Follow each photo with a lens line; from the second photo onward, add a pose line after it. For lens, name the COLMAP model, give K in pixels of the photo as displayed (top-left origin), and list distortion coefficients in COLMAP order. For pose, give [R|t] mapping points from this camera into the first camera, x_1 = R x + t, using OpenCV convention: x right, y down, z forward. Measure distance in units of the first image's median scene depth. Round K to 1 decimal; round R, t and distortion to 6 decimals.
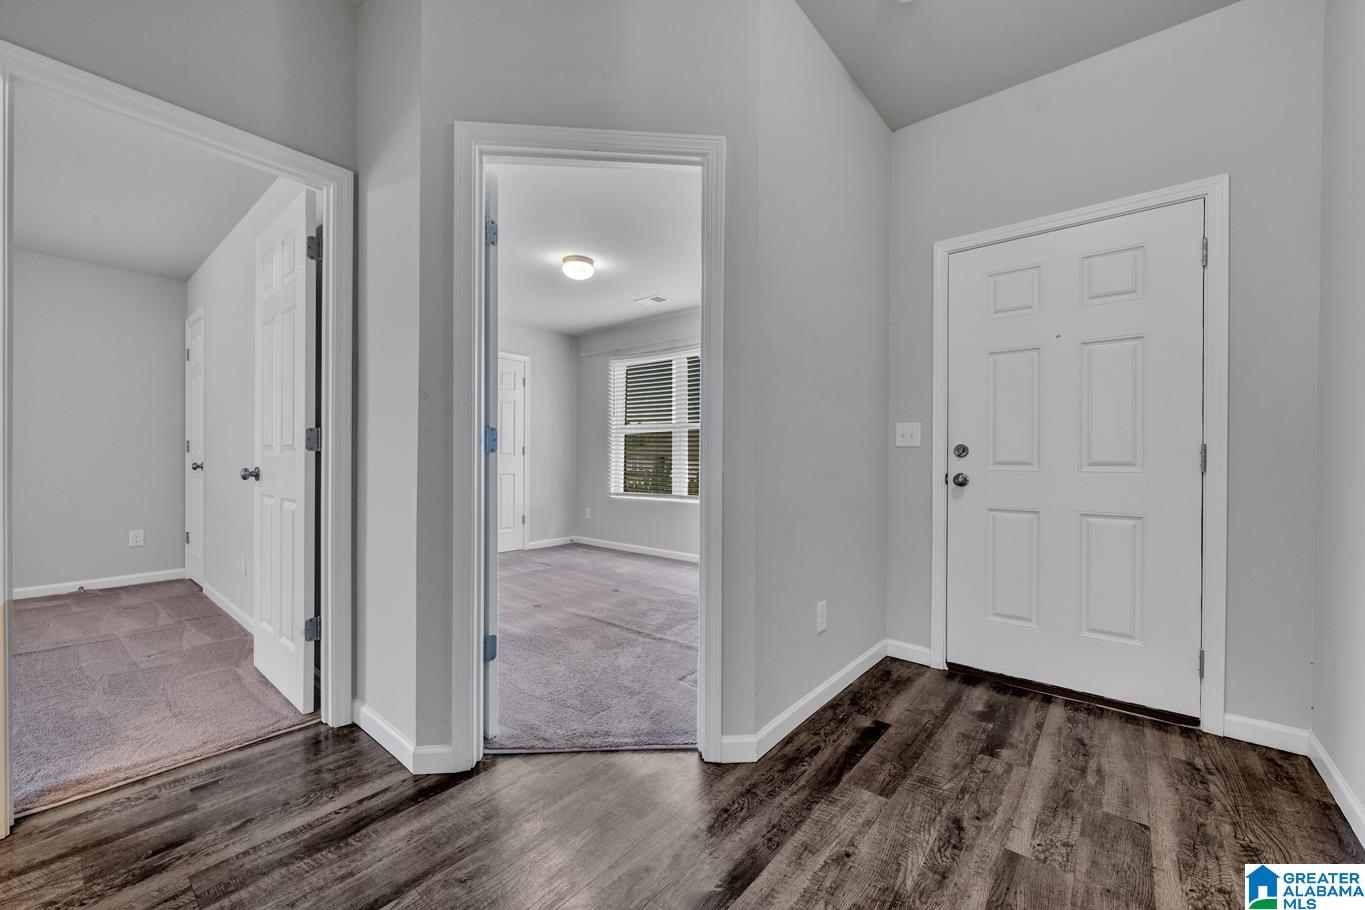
lens RADIAL K [[536.4, 0, 674.6], [0, 536.4, 449.7], [0, 0, 1]] dist [-0.000668, 0.000000]
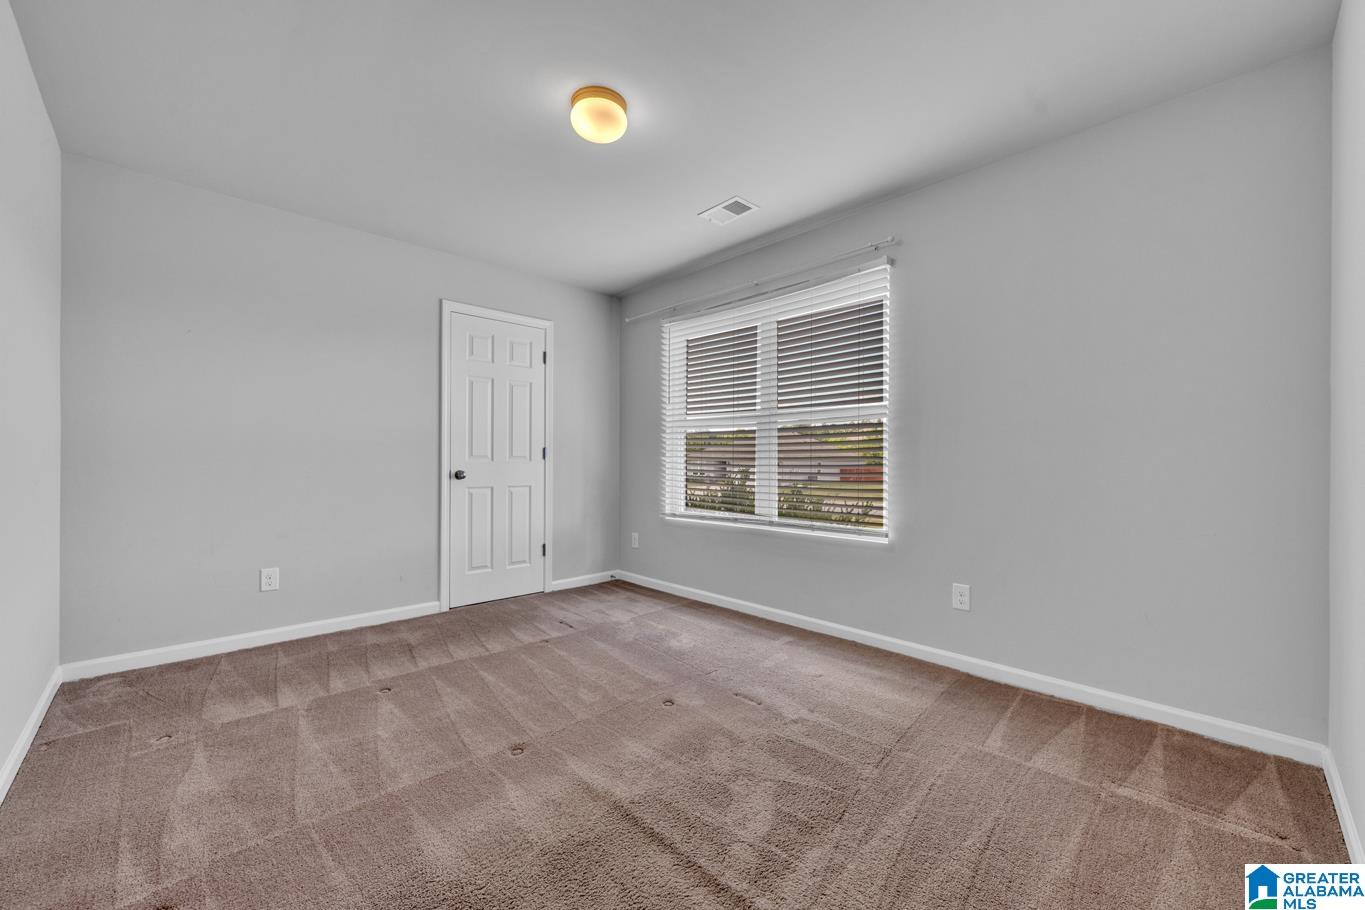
lens RADIAL K [[536.4, 0, 680.4], [0, 536.4, 454.3], [0, 0, 1]] dist [-0.000668, 0.000000]
pose [[0.994658, -0.003342, -0.103169, -0.029181], [0.003615, 0.999990, 0.002459, 0.002475], [0.103160, -0.002819, 0.994661, 0.332342]]
